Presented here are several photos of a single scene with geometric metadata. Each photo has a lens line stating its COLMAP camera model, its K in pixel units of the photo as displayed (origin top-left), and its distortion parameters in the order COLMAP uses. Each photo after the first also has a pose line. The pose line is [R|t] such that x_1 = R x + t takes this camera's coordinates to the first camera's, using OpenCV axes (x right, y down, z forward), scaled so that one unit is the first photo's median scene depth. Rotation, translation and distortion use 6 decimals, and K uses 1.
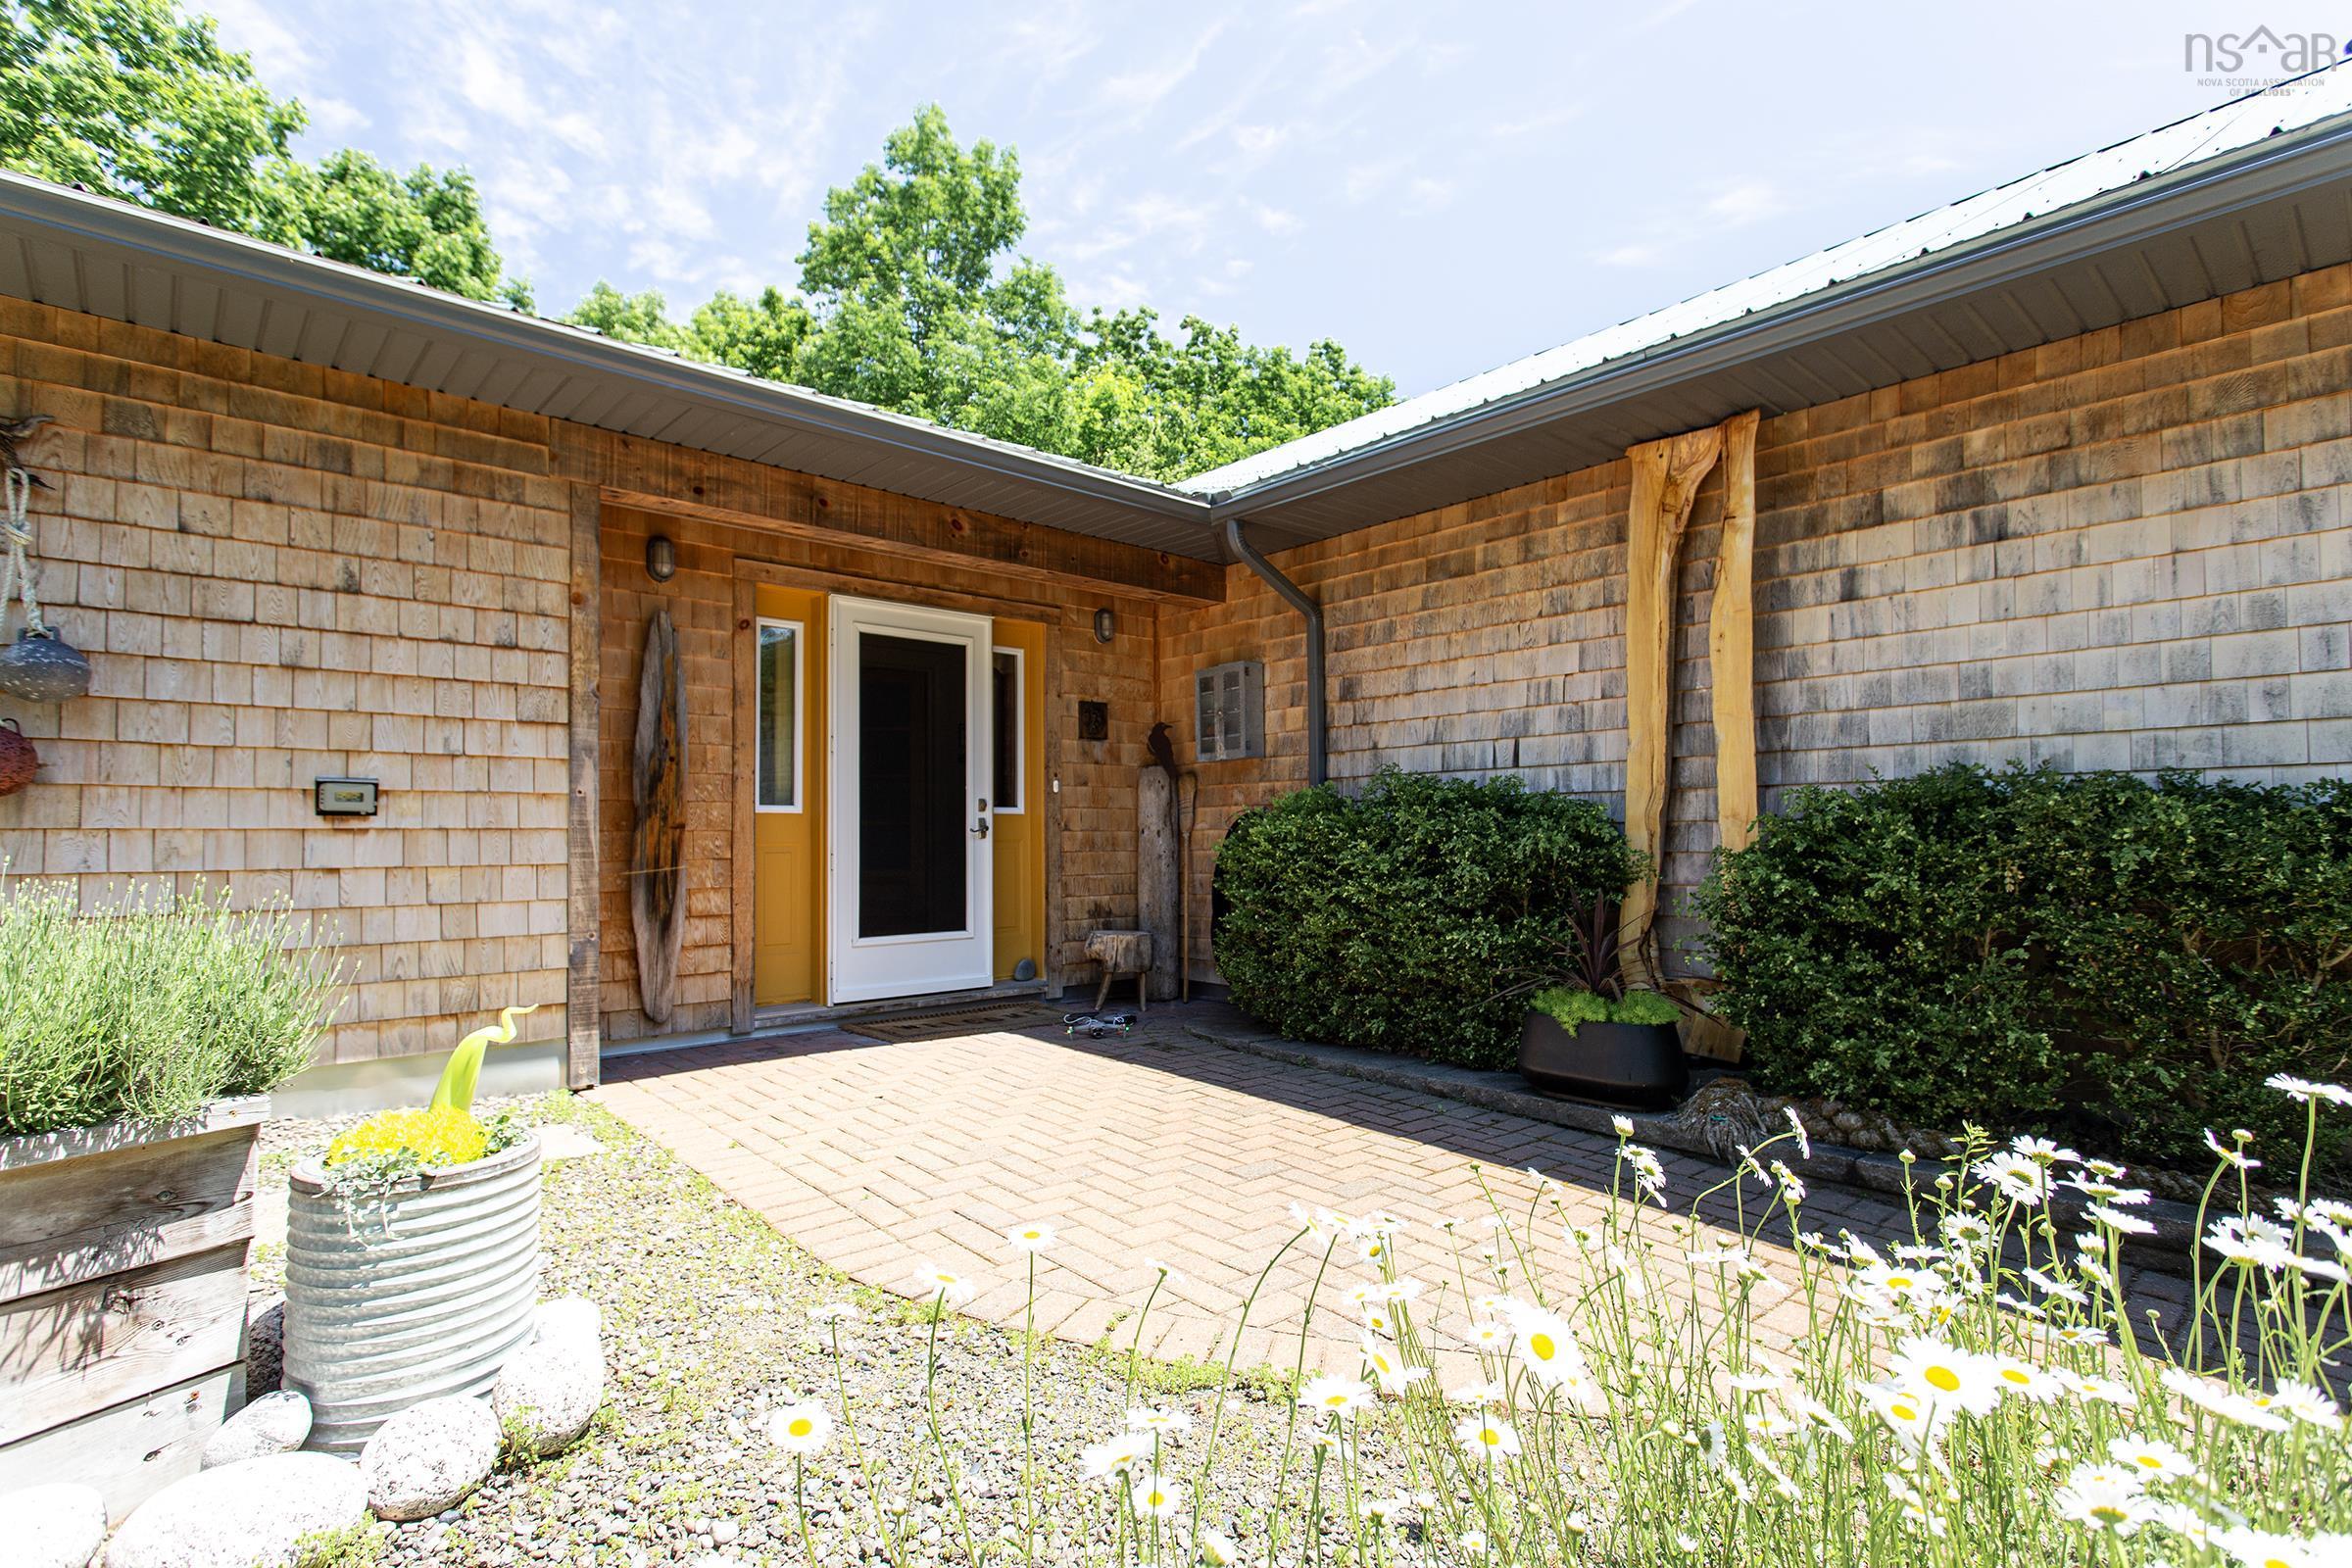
lens RADIAL K [[1153.9, 0, 1173.0], [0, 1153.9, 789.0], [0, 0, 1]] dist [0.015164, -0.001110]
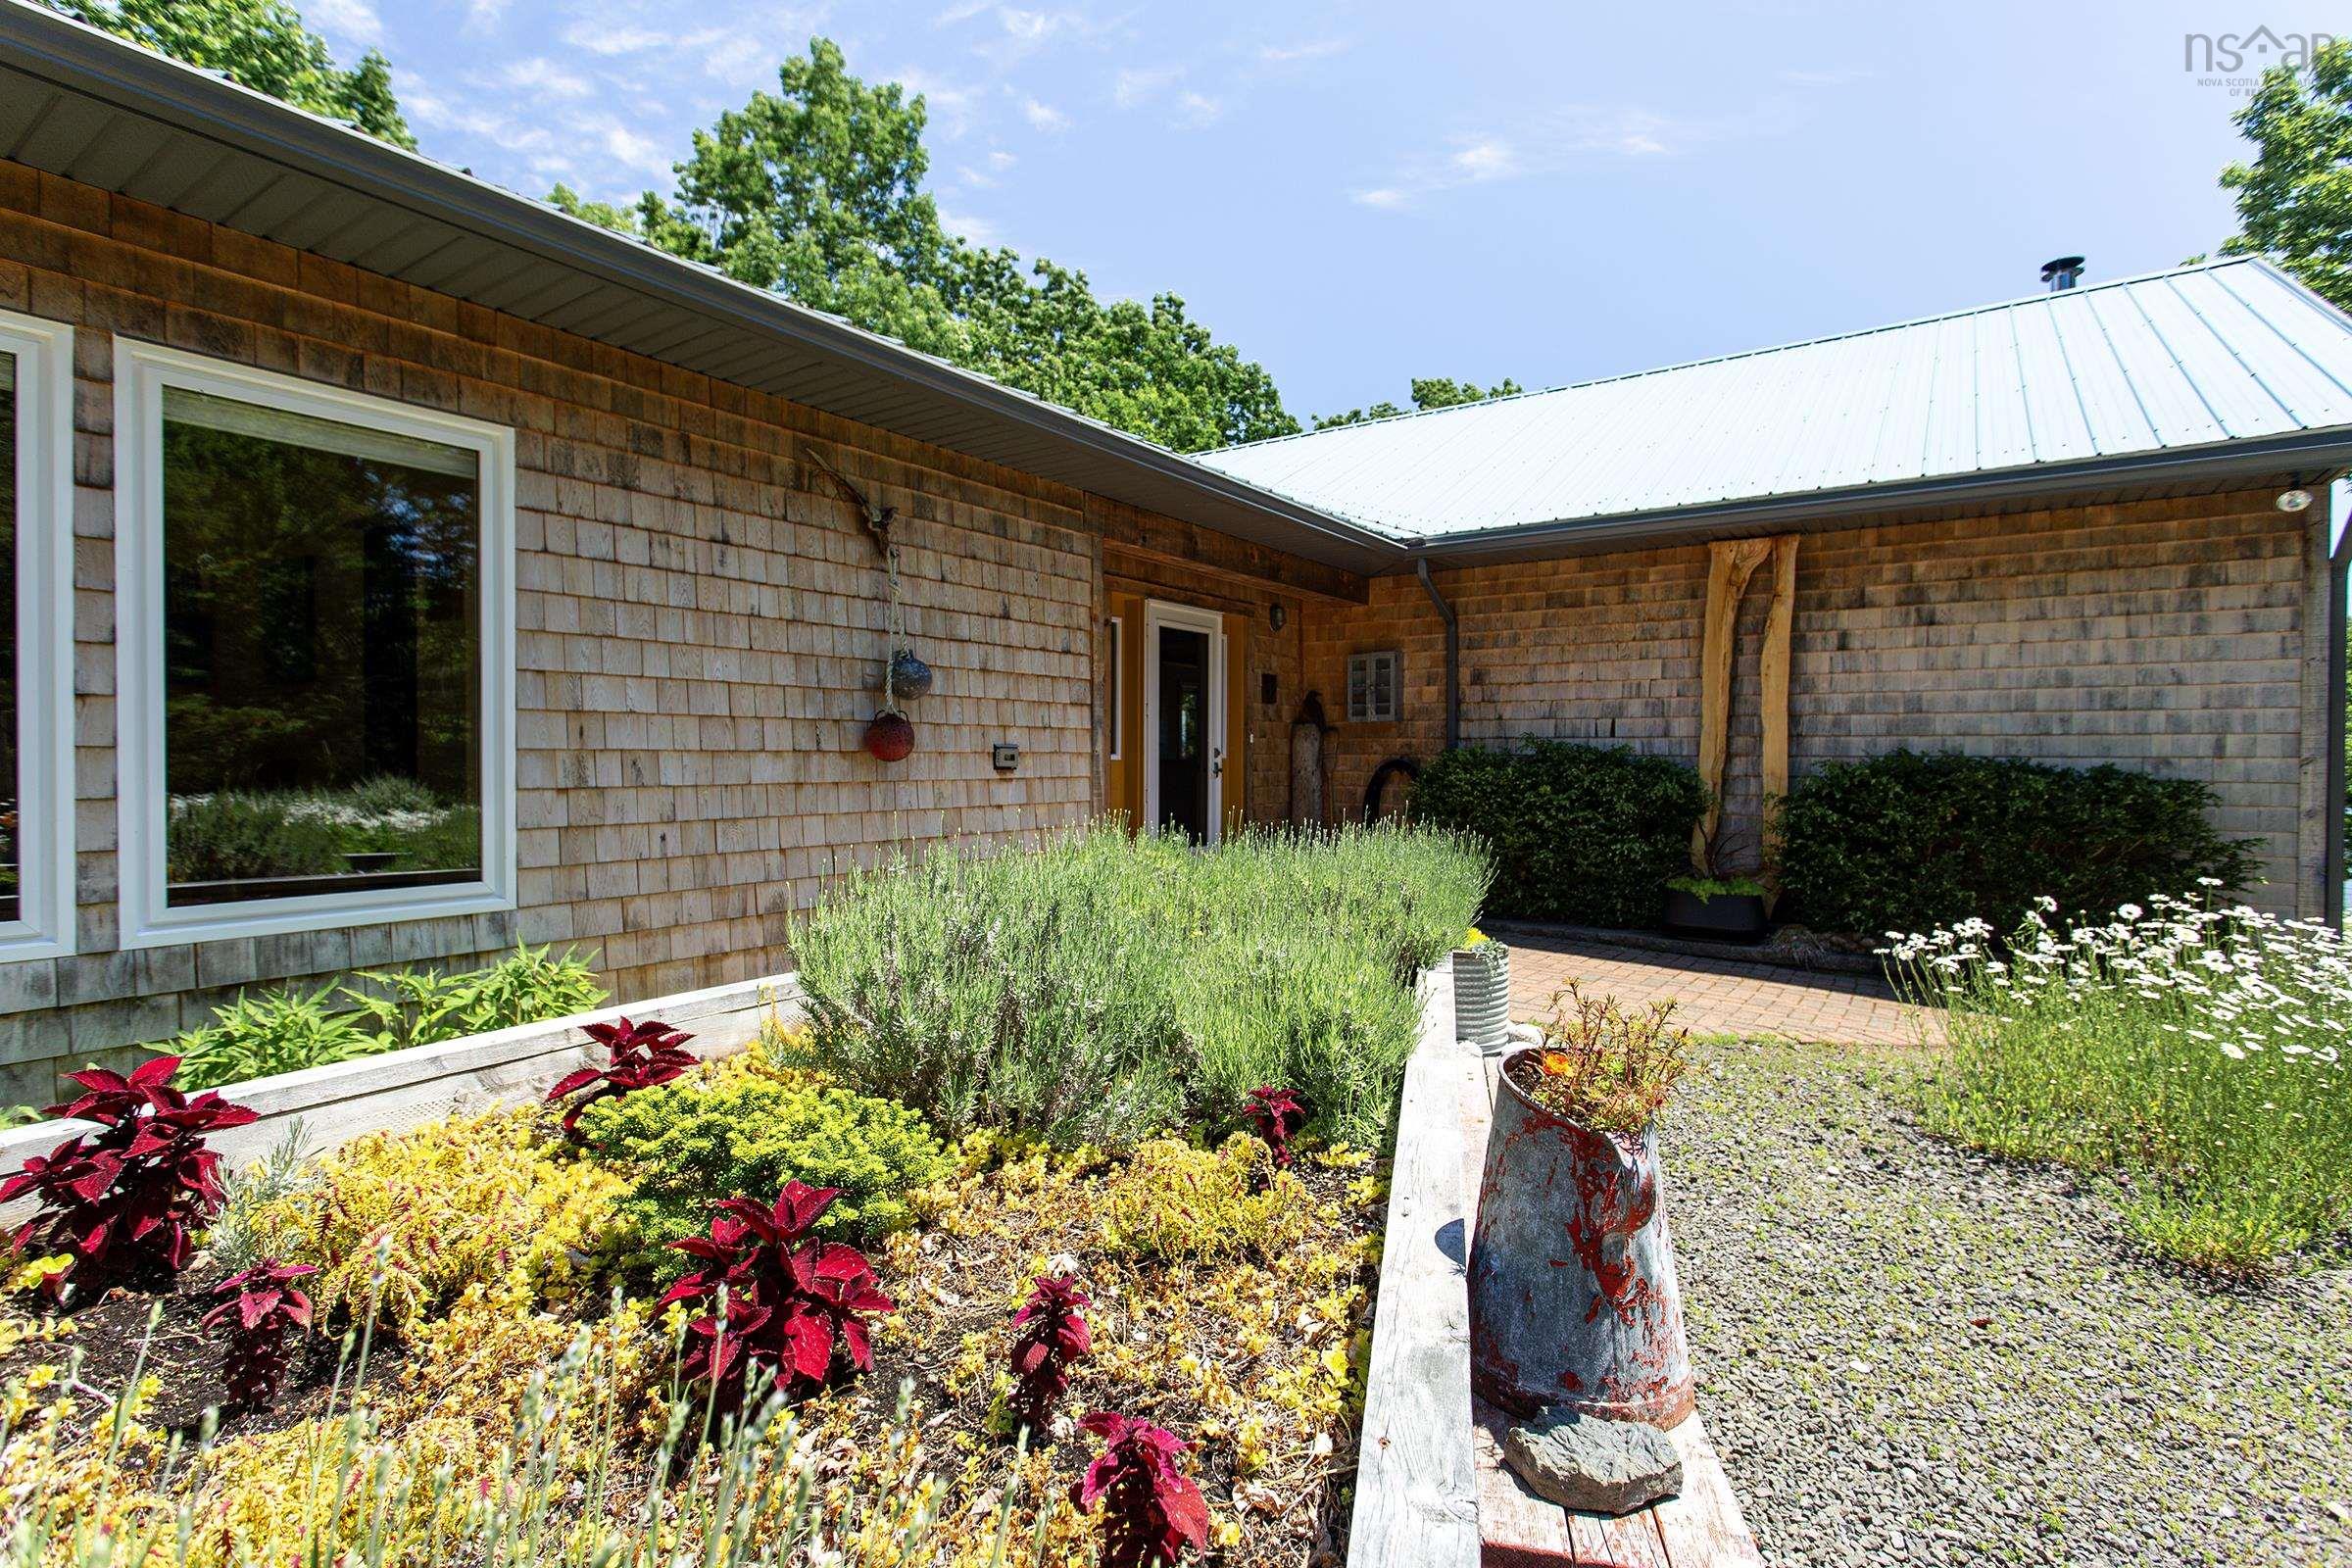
lens RADIAL K [[1153.9, 0, 1173.4], [0, 1153.9, 753.0], [0, 0, 1]] dist [0.015164, -0.001110]
pose [[0.972538, 0.012405, 0.232414, -0.701264], [-0.022364, 0.998939, 0.040266, -0.051909], [-0.231668, -0.044358, 0.971783, -0.400910]]
